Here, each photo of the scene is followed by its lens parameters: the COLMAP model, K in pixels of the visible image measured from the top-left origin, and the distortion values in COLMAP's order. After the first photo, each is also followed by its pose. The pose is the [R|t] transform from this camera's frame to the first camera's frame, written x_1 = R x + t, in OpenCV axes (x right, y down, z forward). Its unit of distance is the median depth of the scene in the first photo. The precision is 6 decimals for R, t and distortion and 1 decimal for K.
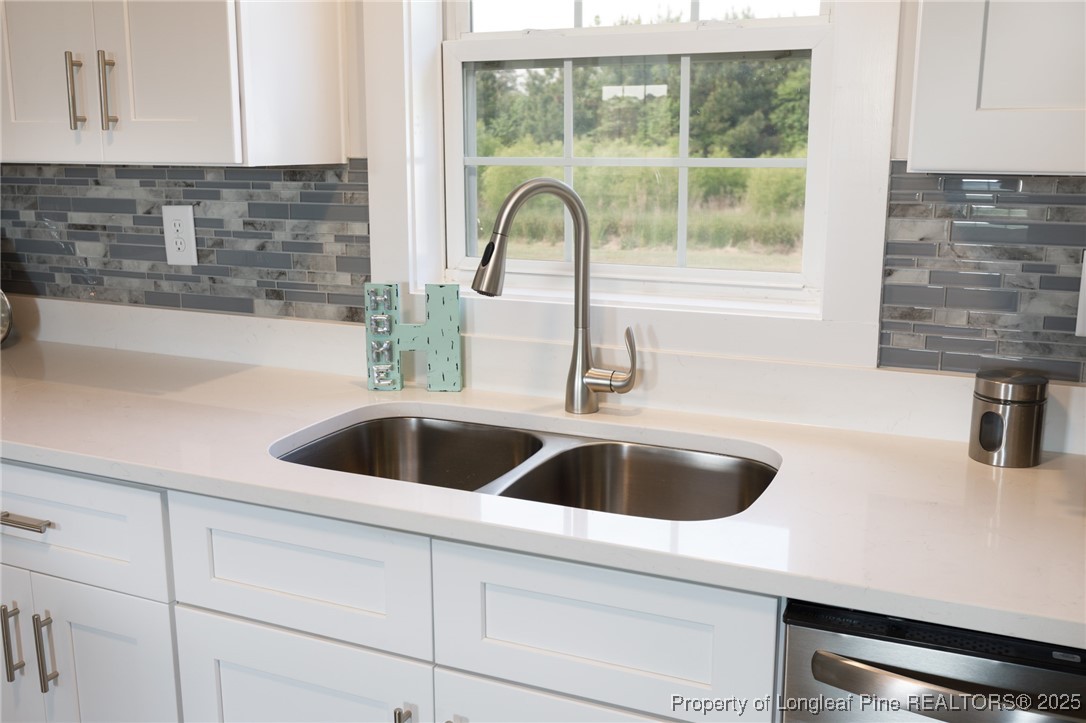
lens RADIAL K [[1011.0, 0, 543.0], [0, 1011.0, 361.5], [0, 0, 1]] dist [-0.006124, -0.006253]
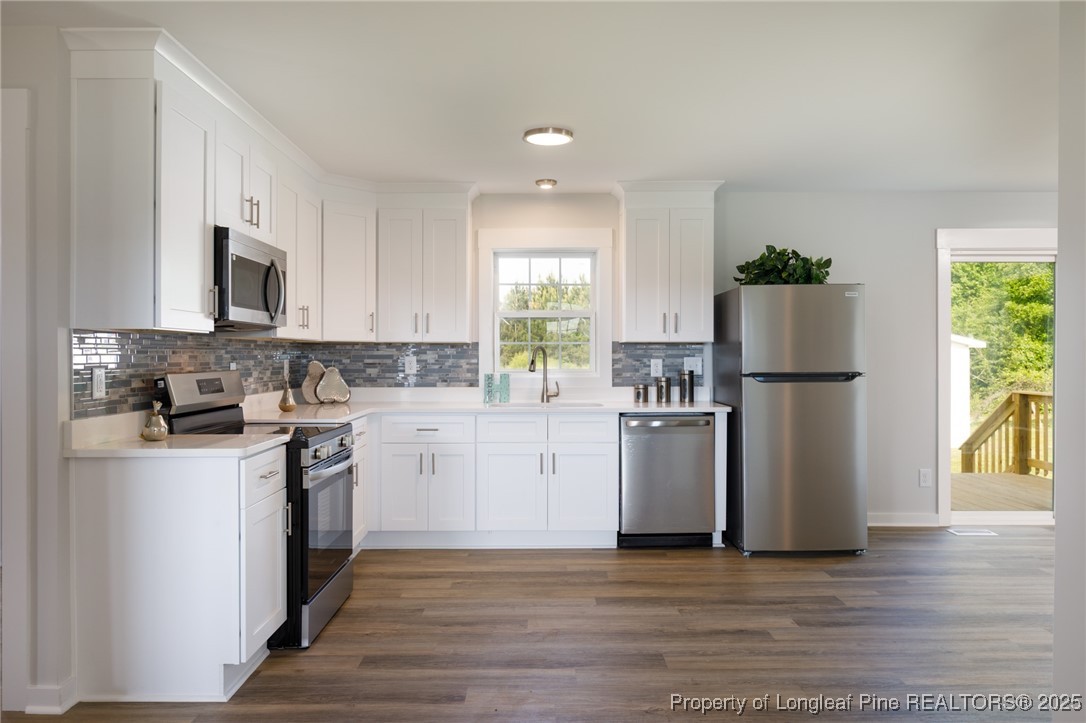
lens RADIAL K [[736.2, 0, 543.0], [0, 736.2, 361.5], [0, 0, 1]] dist [0.001220, -0.036579]
pose [[0.911860, -0.008849, 0.410406, -1.034197], [0.086724, 0.981355, -0.171528, 0.344389], [-0.401237, 0.192001, 0.895625, -1.463592]]
